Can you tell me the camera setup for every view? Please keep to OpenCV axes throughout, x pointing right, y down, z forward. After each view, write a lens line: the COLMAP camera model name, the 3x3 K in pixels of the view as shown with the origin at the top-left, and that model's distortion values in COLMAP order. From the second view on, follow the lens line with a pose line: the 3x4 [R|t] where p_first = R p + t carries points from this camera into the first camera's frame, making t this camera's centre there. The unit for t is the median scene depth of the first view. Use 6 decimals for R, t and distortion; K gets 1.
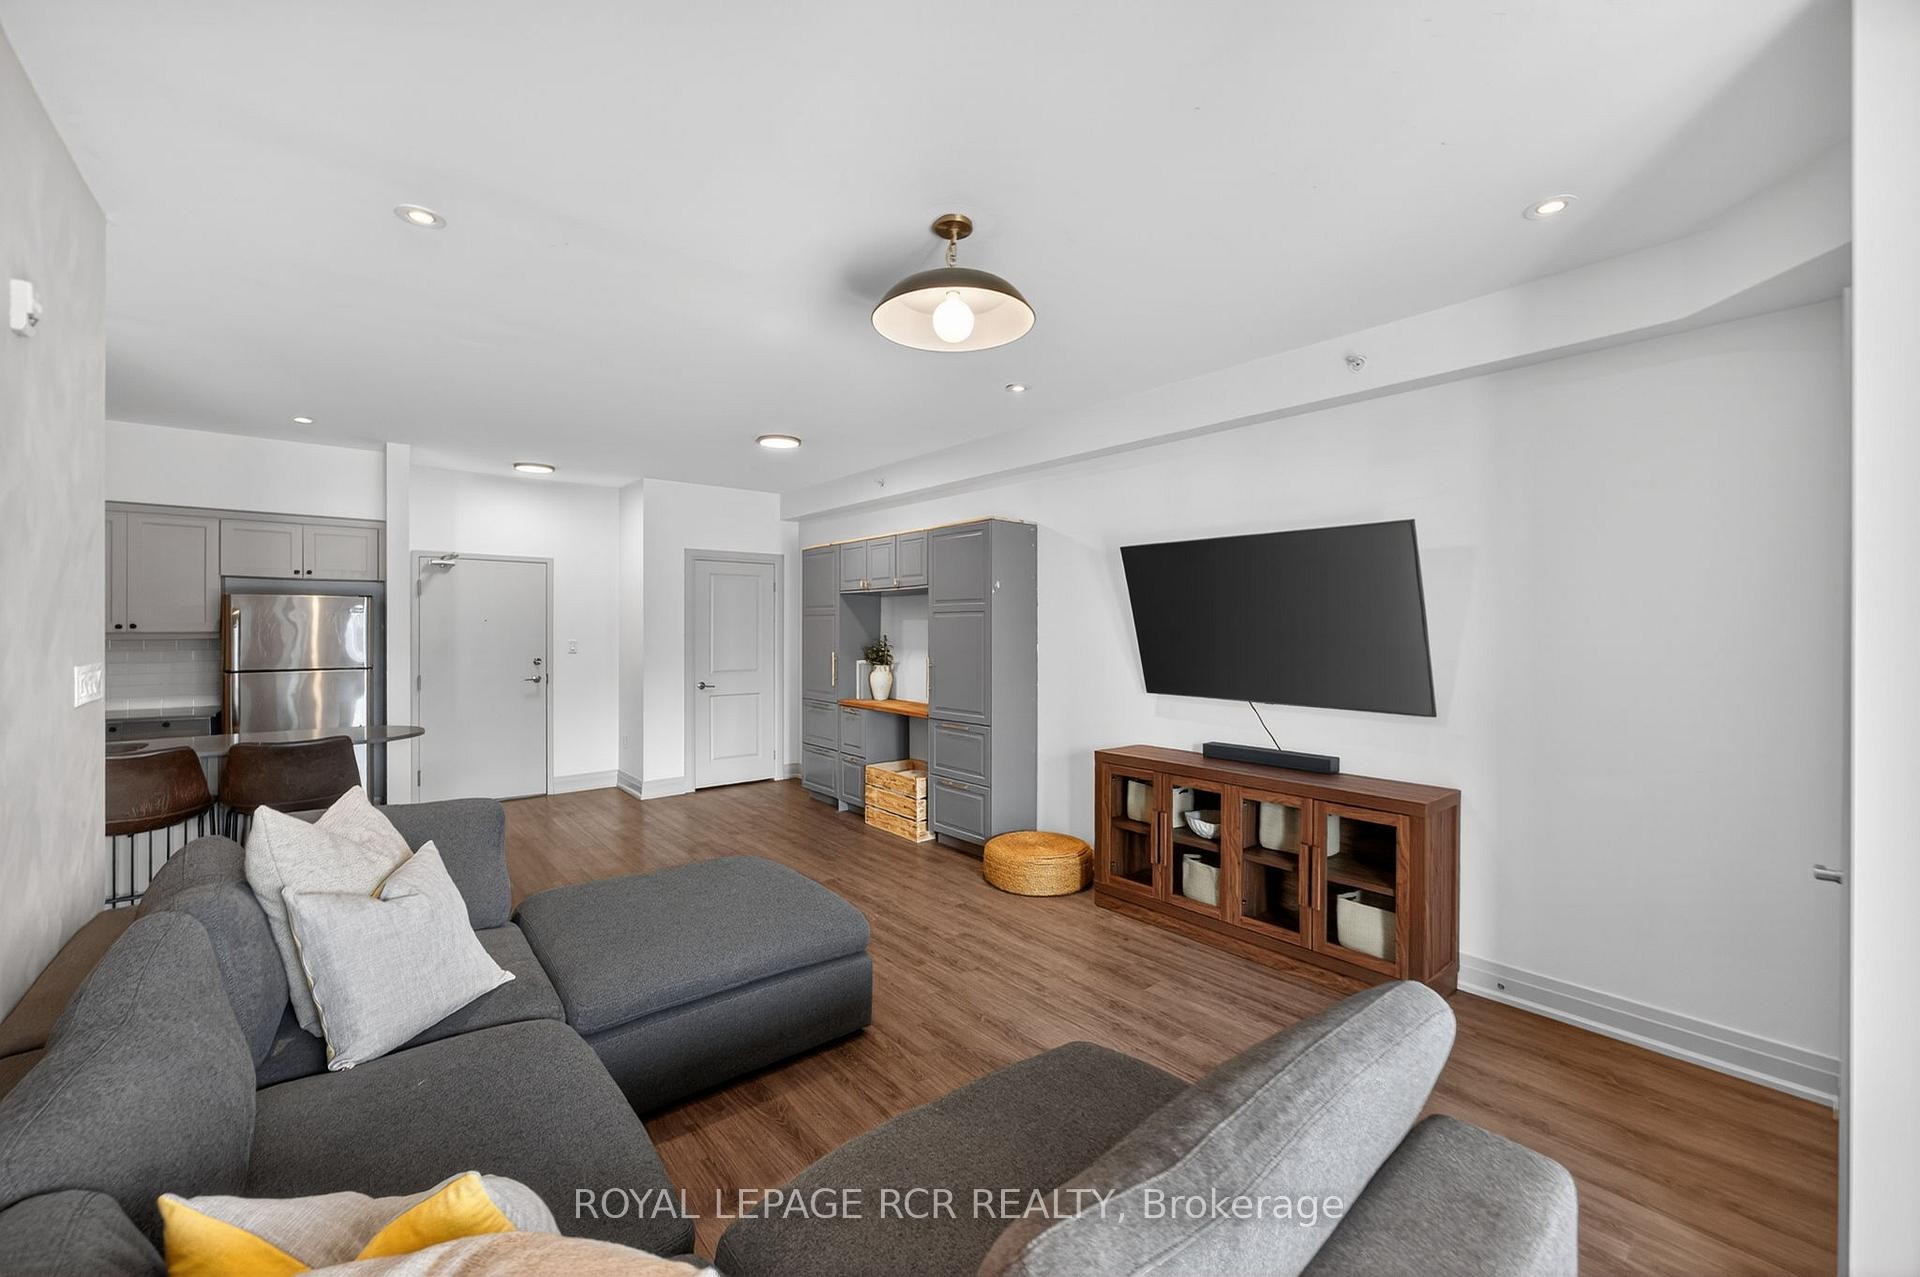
lens RADIAL K [[772.7, 0, 962.2], [0, 772.7, 629.0], [0, 0, 1]] dist [-0.000664, 0.000053]
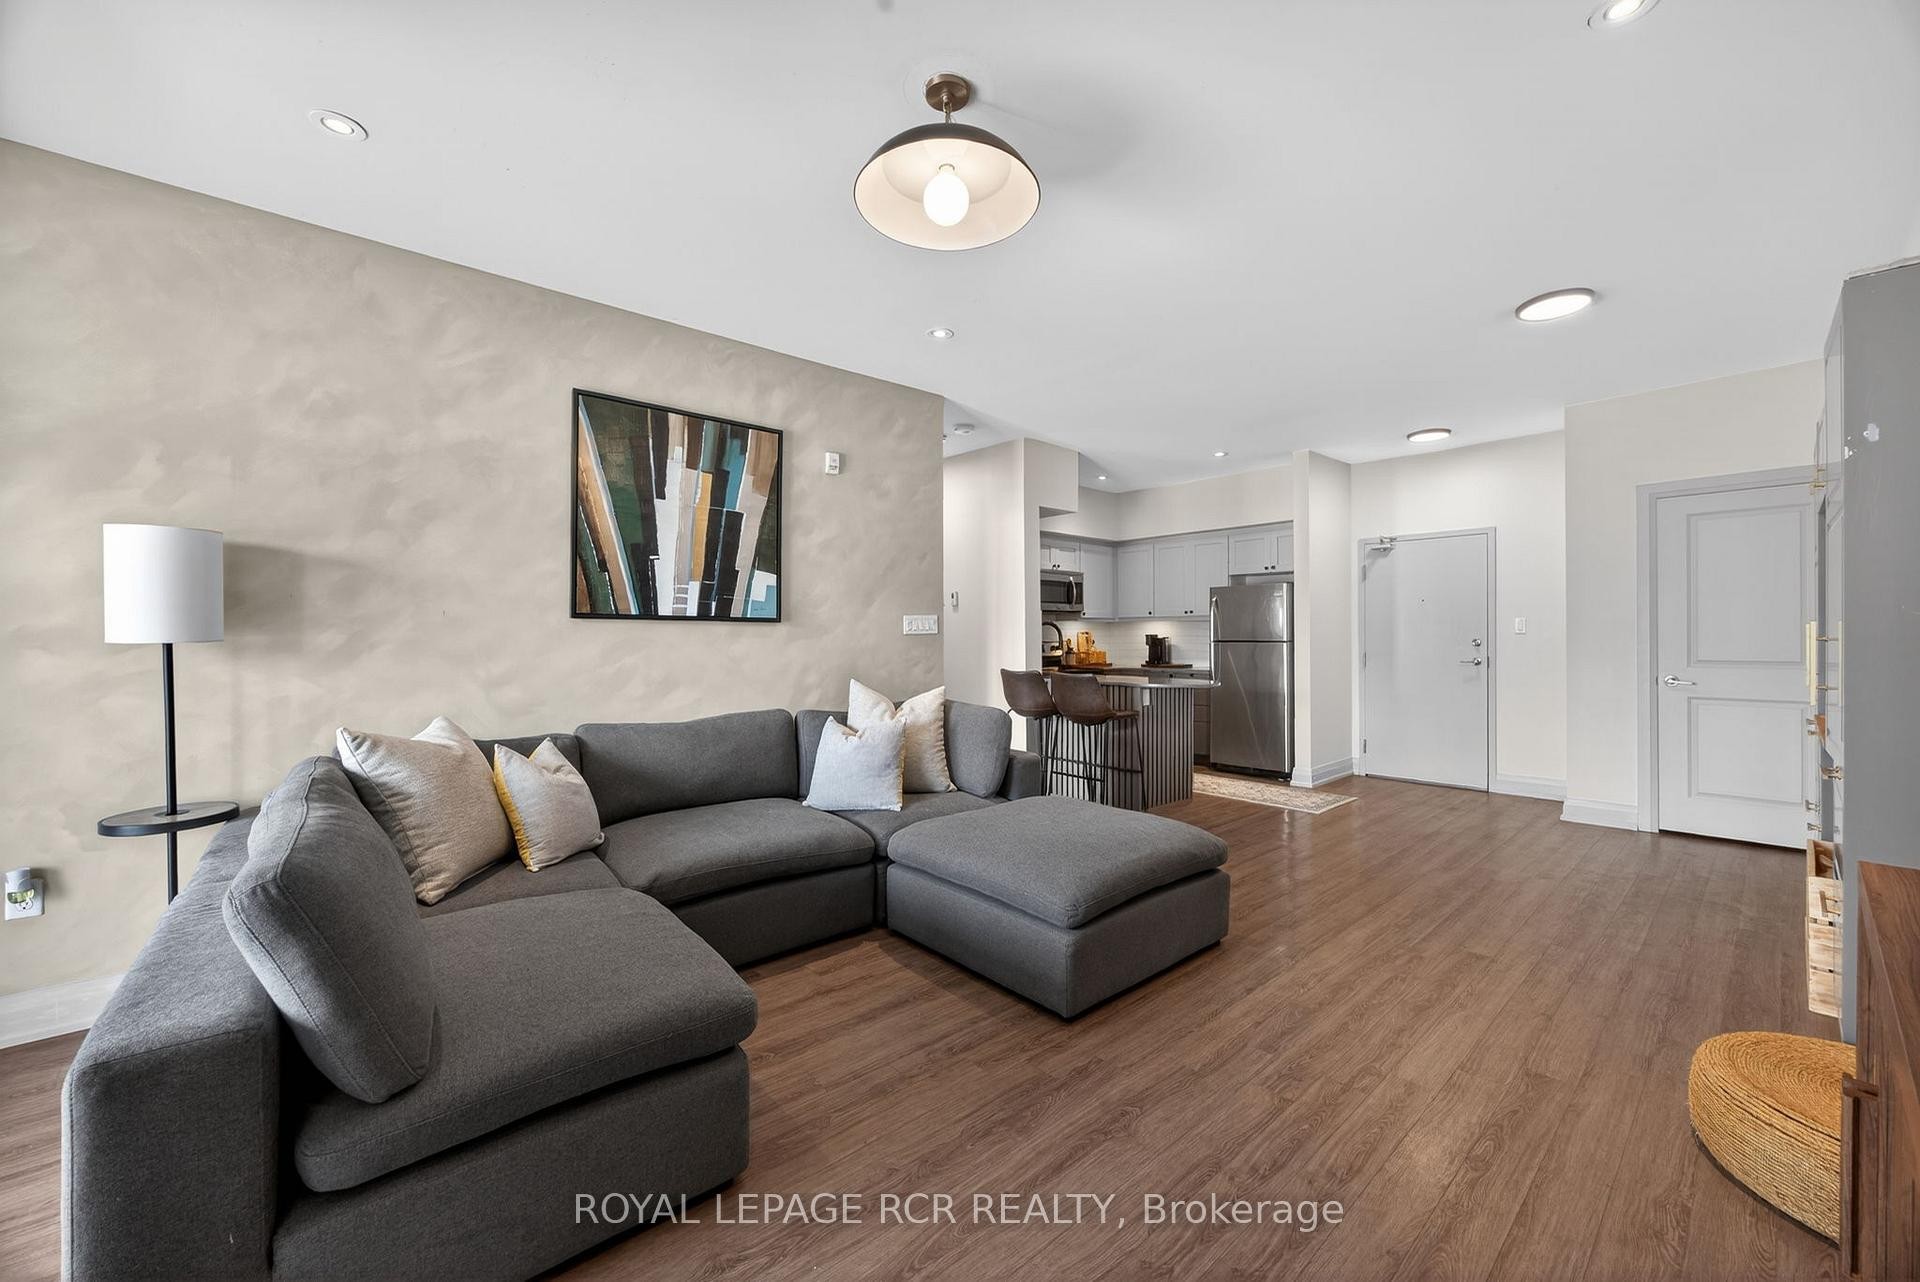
lens RADIAL K [[732.5, 0, 962.3], [0, 732.5, 637.7], [0, 0, 1]] dist [-0.012896, 0.000063]
pose [[0.023526, 0.003592, -0.999717, 0.490967], [-0.002611, 0.999990, 0.003532, 0.056993], [0.999720, 0.002527, 0.023535, 0.603596]]
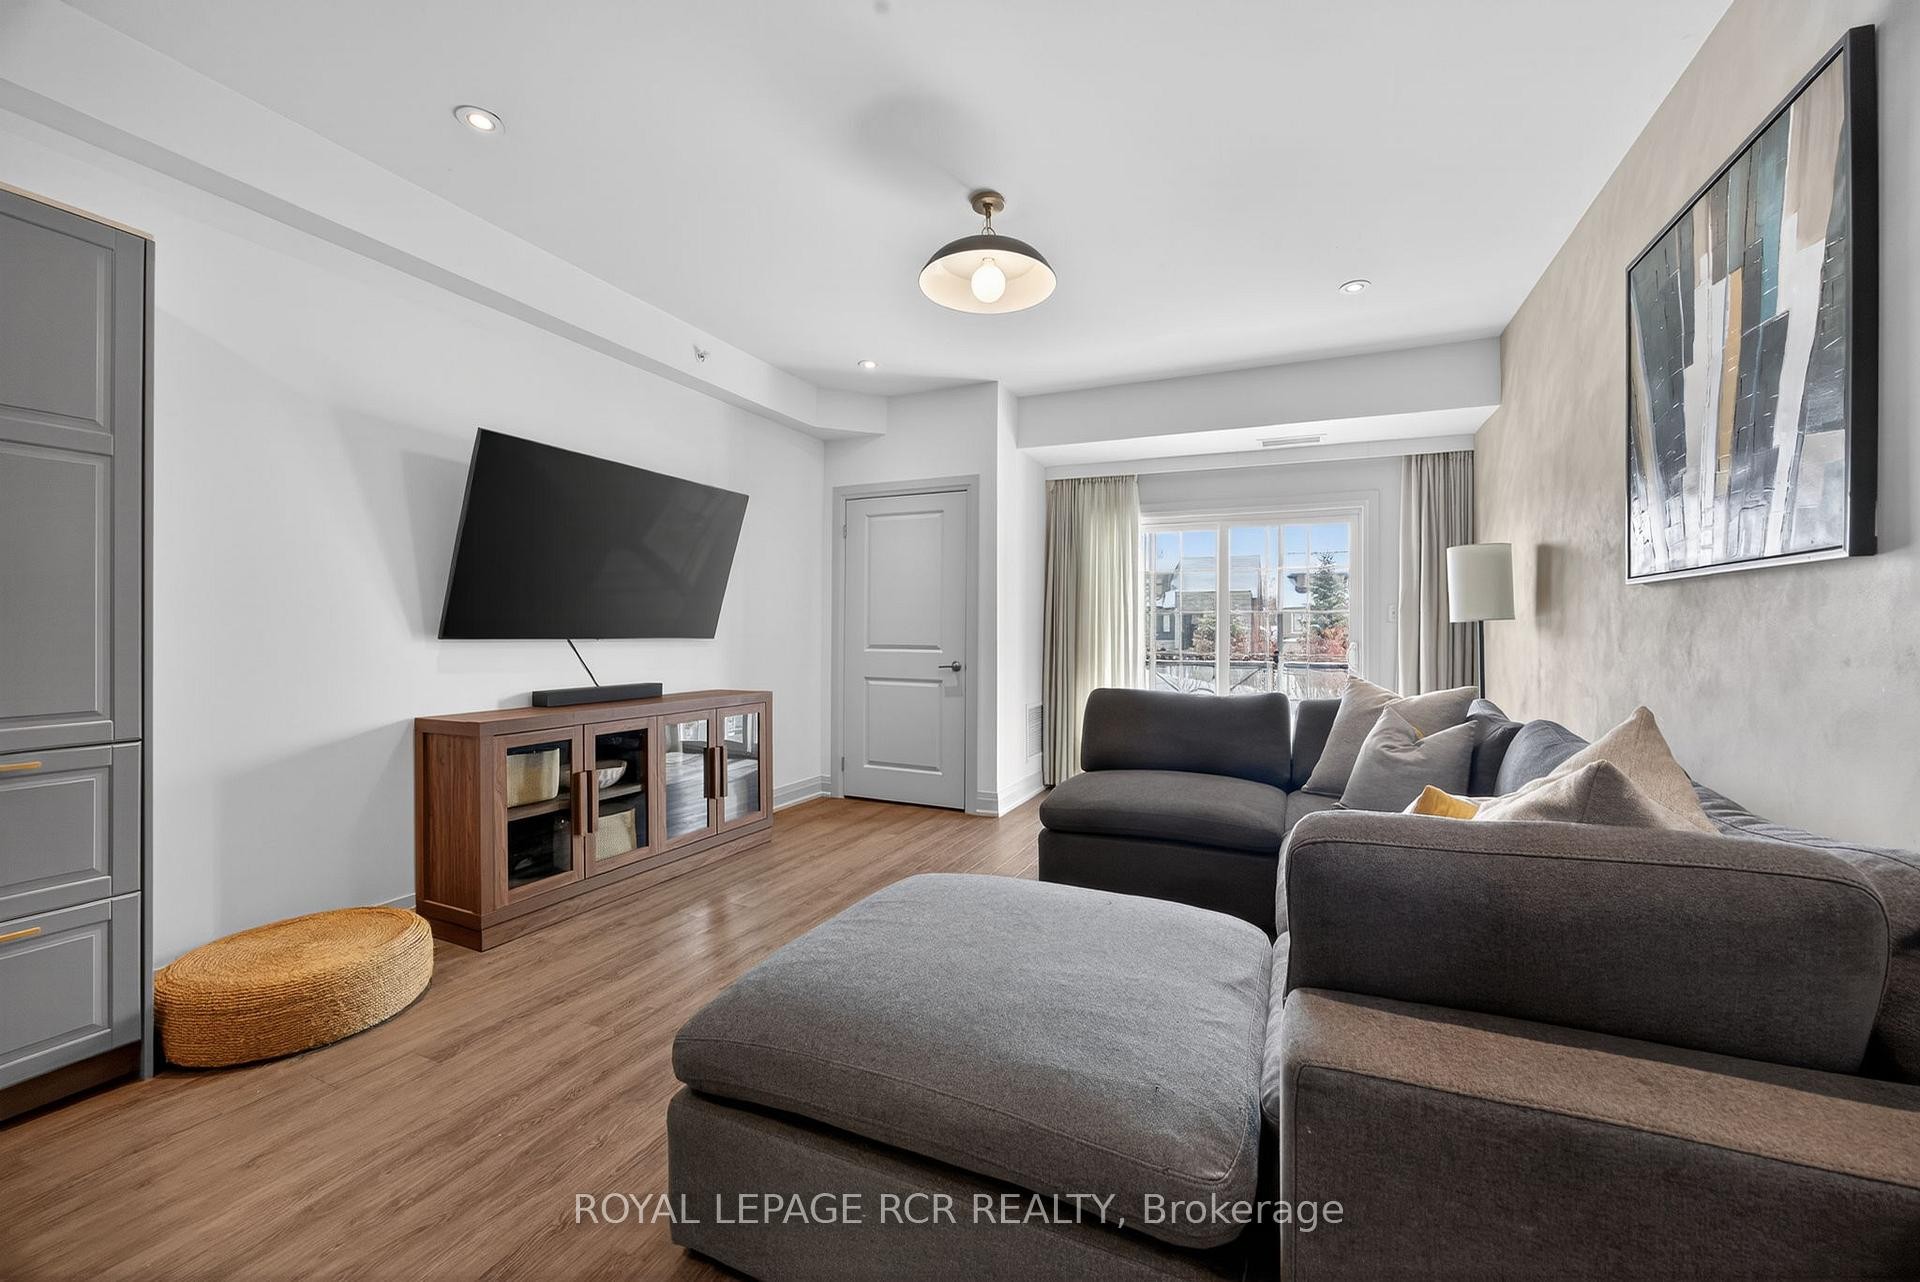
lens RADIAL K [[772.7, 0, 962.2], [0, 772.7, 631.5], [0, 0, 1]] dist [-0.000664, 0.000053]
pose [[-0.448742, -0.000393, 0.893662, -0.621994], [-0.005423, 0.999983, -0.002283, 0.078453], [-0.893645, -0.005871, -0.448736, 0.936936]]
